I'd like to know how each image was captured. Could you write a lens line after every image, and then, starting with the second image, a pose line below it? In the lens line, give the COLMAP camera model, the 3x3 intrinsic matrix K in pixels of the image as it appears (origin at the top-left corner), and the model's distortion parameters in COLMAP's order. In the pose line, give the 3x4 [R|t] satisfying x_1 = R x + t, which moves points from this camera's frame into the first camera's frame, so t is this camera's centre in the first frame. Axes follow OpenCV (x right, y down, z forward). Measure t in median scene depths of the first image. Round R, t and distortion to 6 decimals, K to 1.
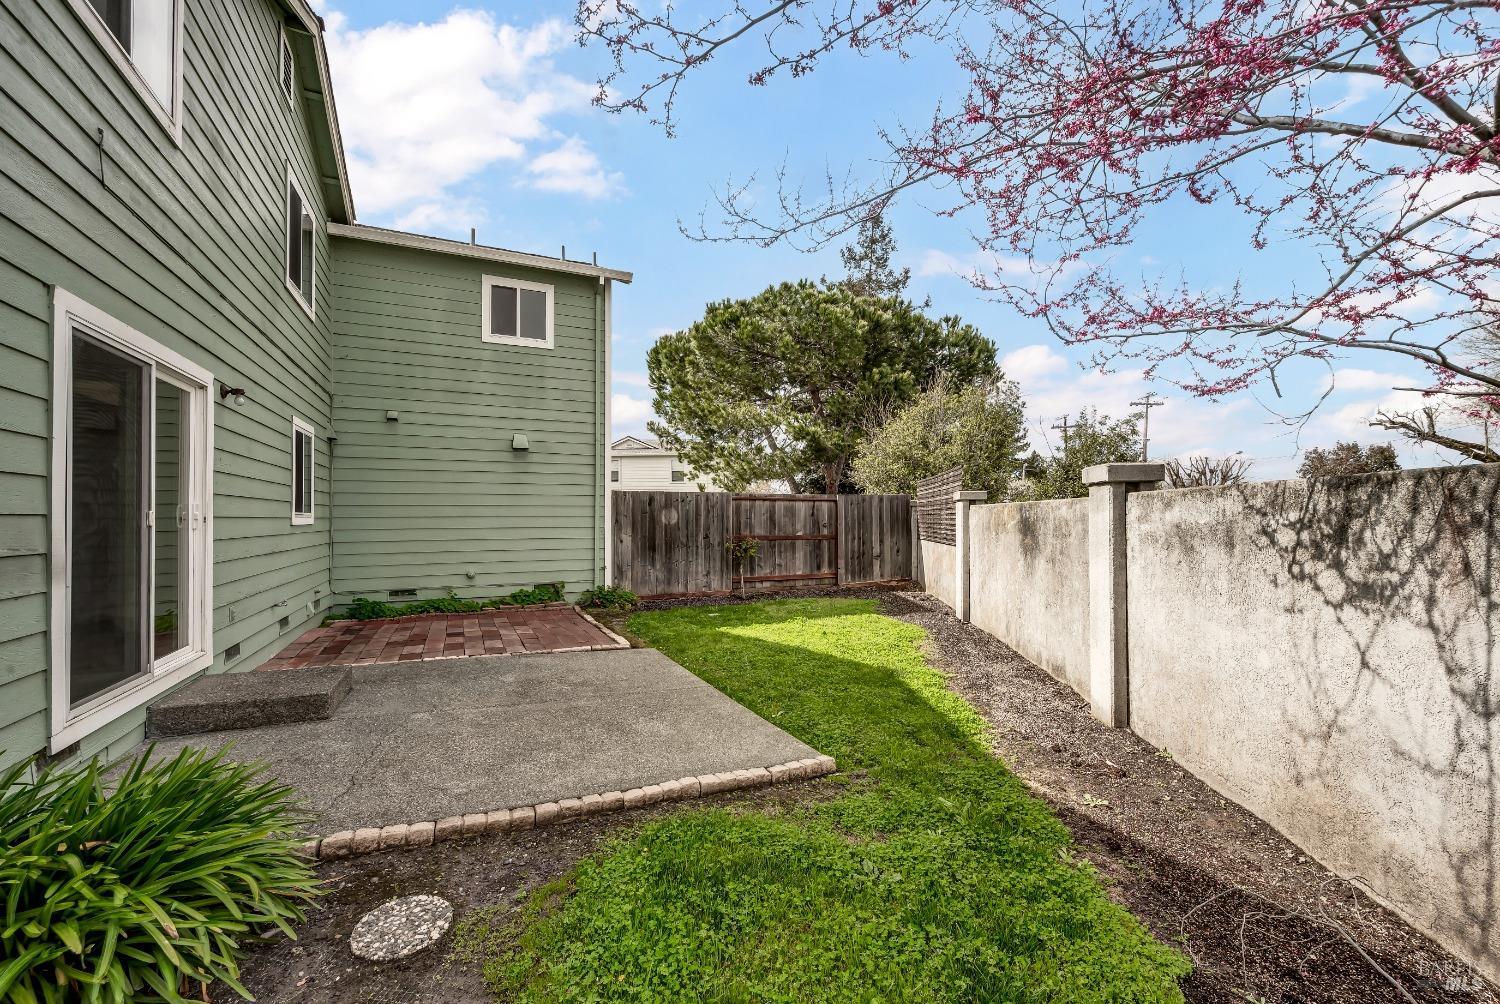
lens RADIAL K [[601.9, 0, 755.0], [0, 601.9, 519.5], [0, 0, 1]] dist [0.000975, -0.000032]
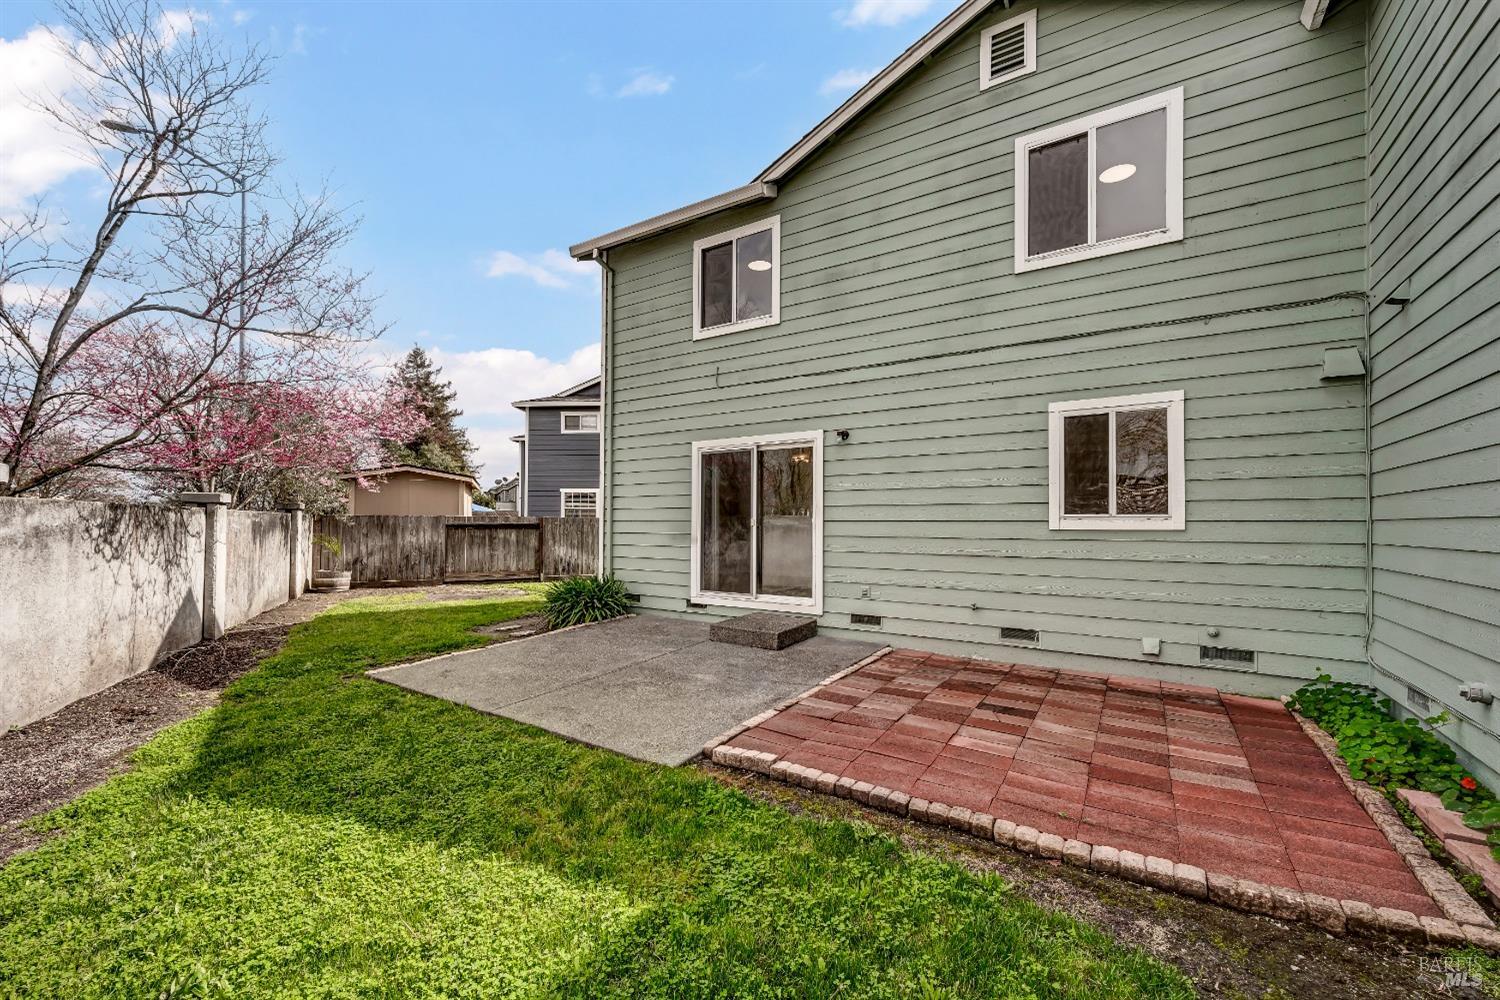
lens RADIAL K [[601.9, 0, 755.0], [0, 601.9, 517.5], [0, 0, 1]] dist [0.000975, -0.000032]
pose [[-0.848146, -0.005682, -0.529732, 0.104595], [-0.003309, 0.999980, -0.005428, -0.009970], [0.529752, -0.002851, -0.848148, 2.839144]]
